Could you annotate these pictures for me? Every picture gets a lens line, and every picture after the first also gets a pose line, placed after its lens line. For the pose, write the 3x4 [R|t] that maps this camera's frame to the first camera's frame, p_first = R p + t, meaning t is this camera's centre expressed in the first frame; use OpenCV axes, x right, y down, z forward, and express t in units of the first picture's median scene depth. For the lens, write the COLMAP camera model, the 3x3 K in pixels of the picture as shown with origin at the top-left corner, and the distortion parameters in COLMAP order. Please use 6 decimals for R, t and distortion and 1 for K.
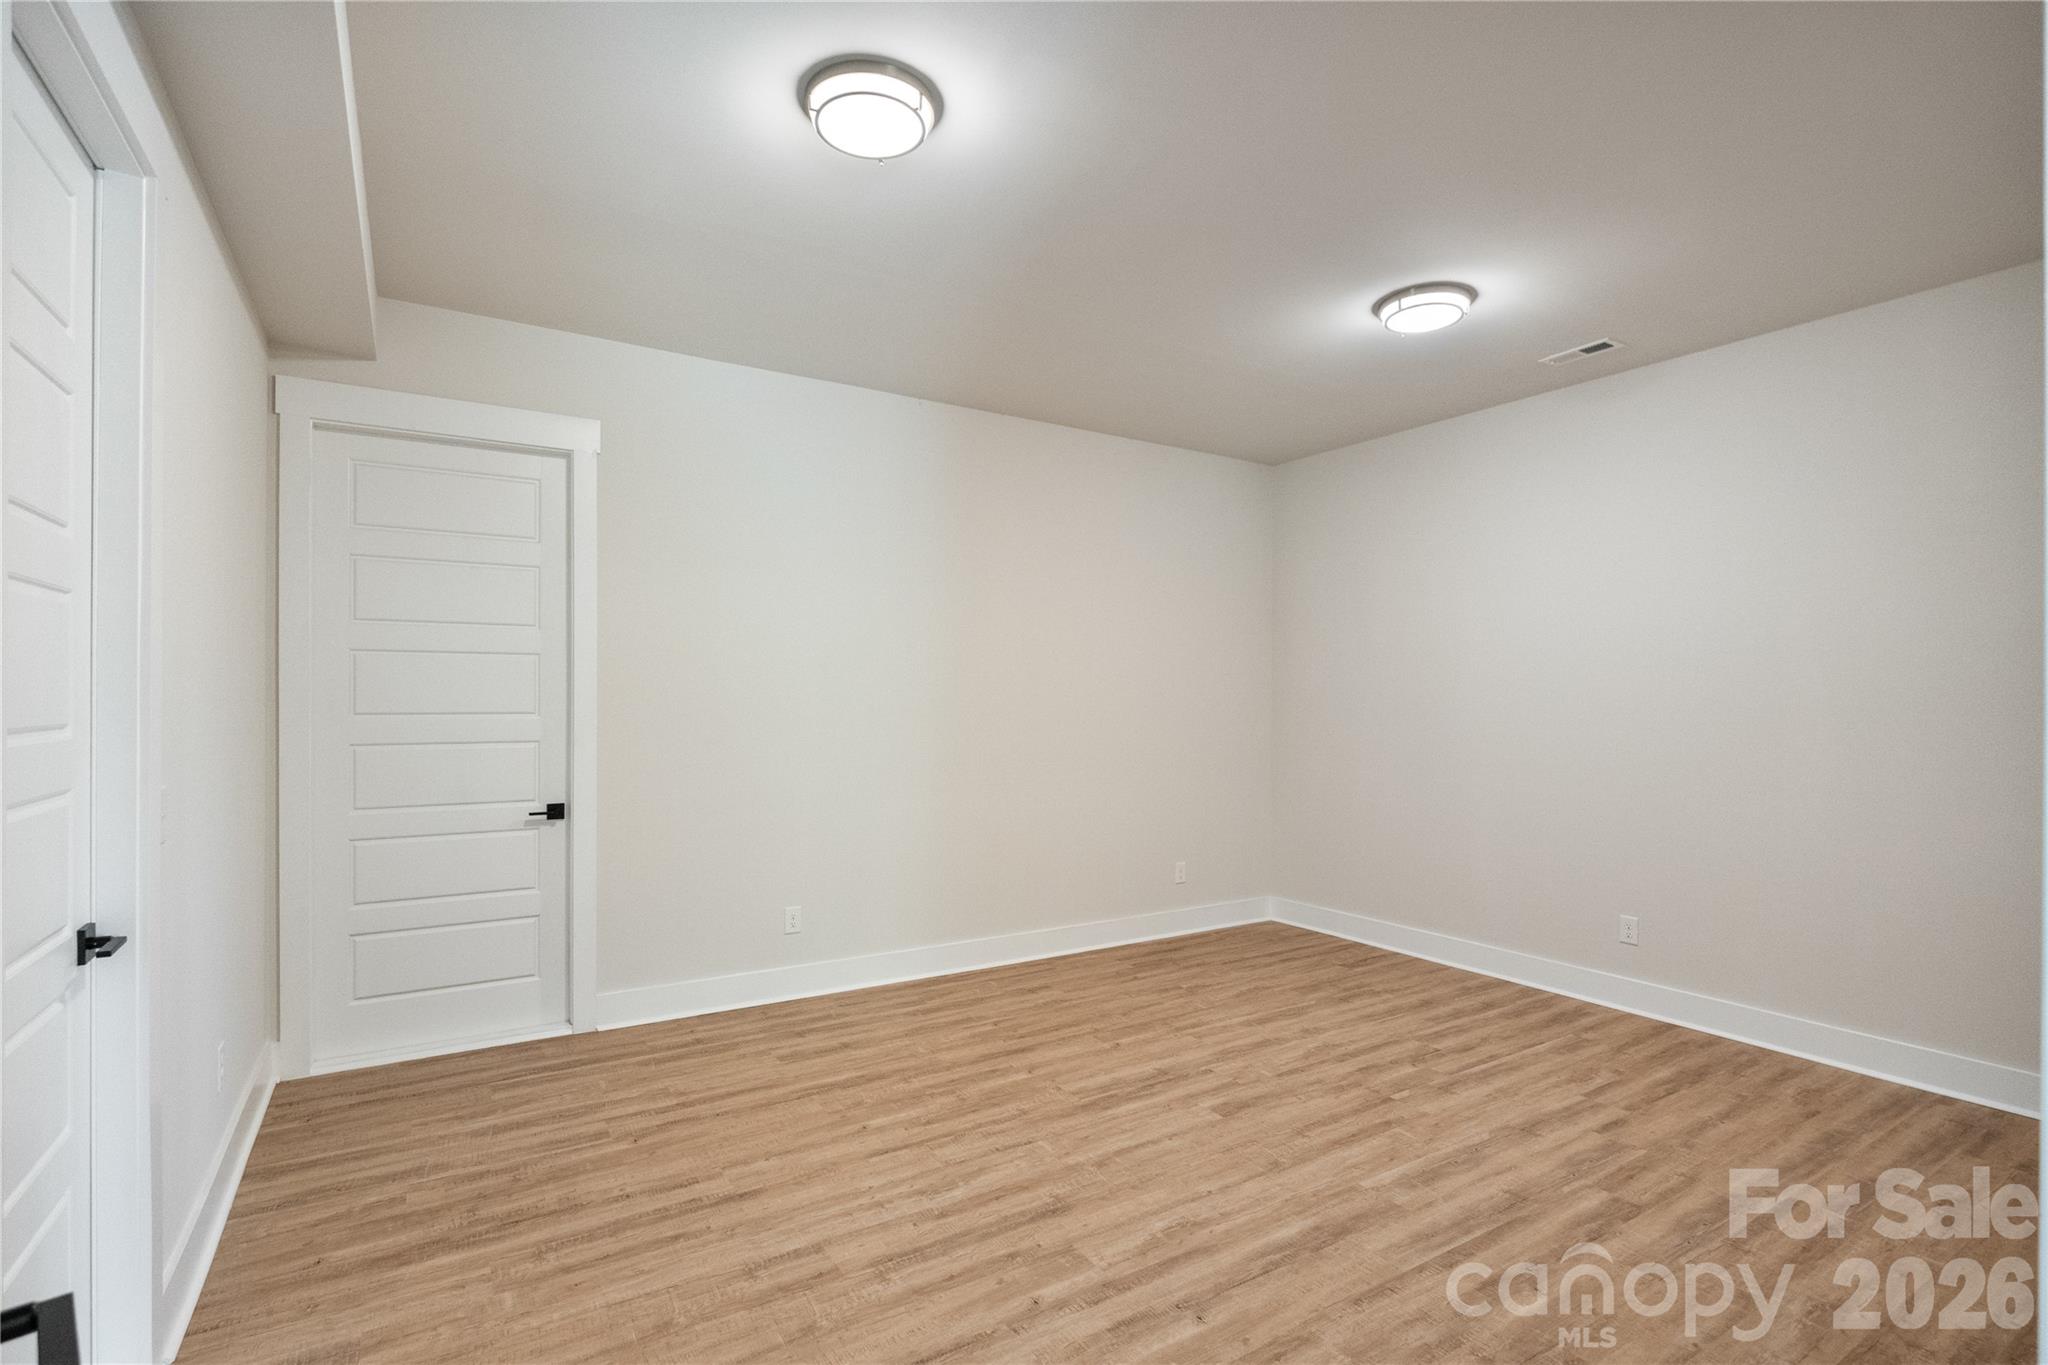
lens RADIAL K [[960.9, 0, 1011.9], [0, 960.9, 686.4], [0, 0, 1]] dist [-0.004367, -0.000806]
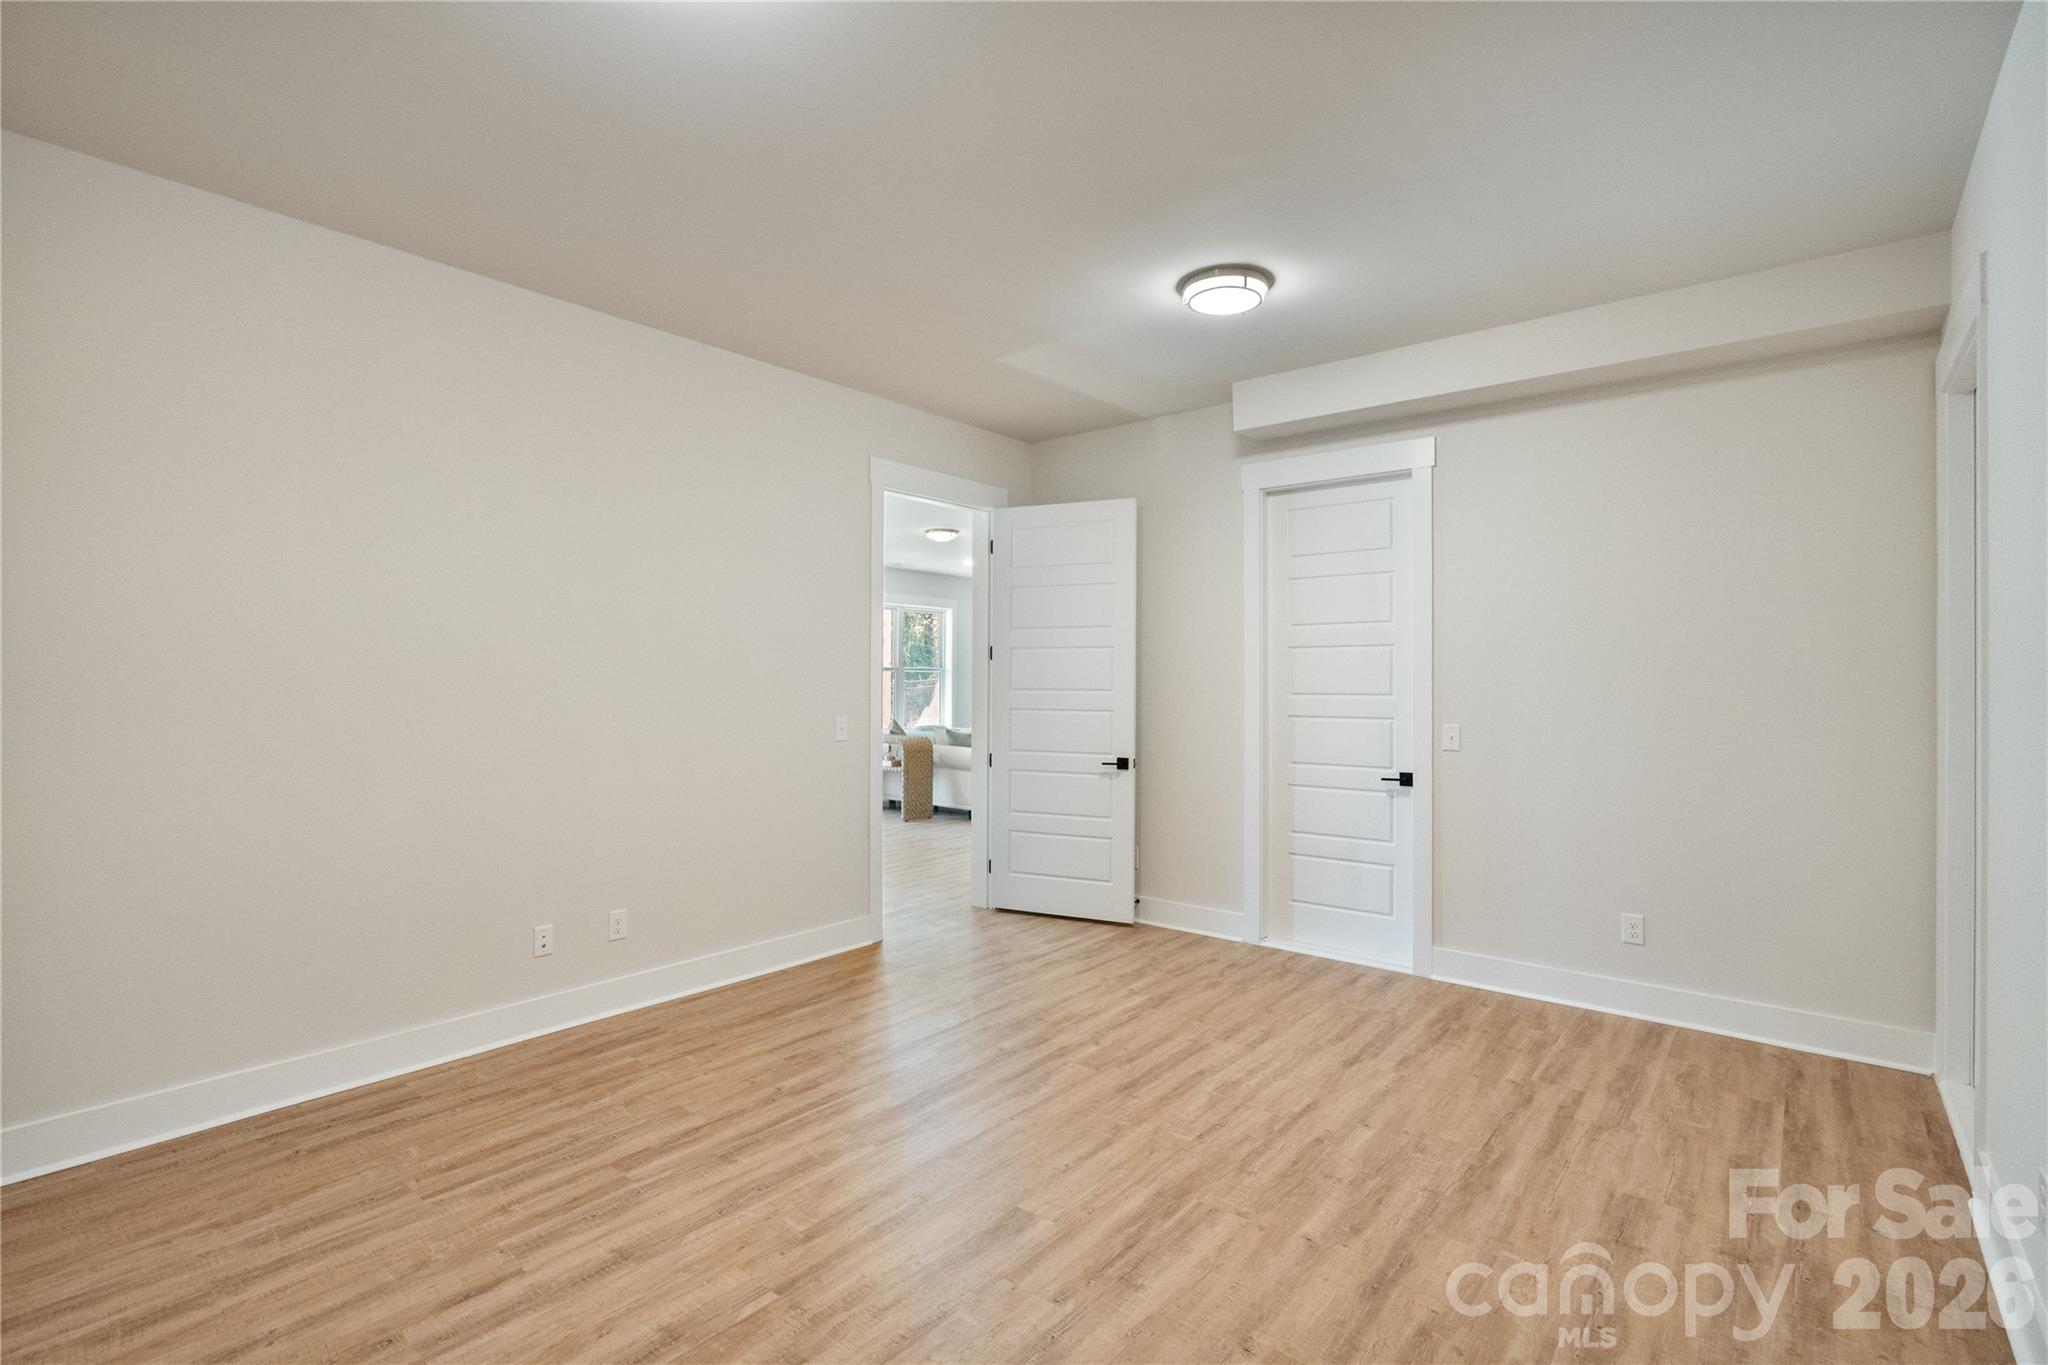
lens RADIAL K [[960.9, 0, 1011.9], [0, 960.9, 686.4], [0, 0, 1]] dist [-0.004367, -0.000806]
pose [[-0.950572, -0.009156, -0.310368, 0.503761], [-0.006524, 0.999933, -0.009518, 0.030310], [0.310435, -0.007023, -0.950569, 1.865228]]
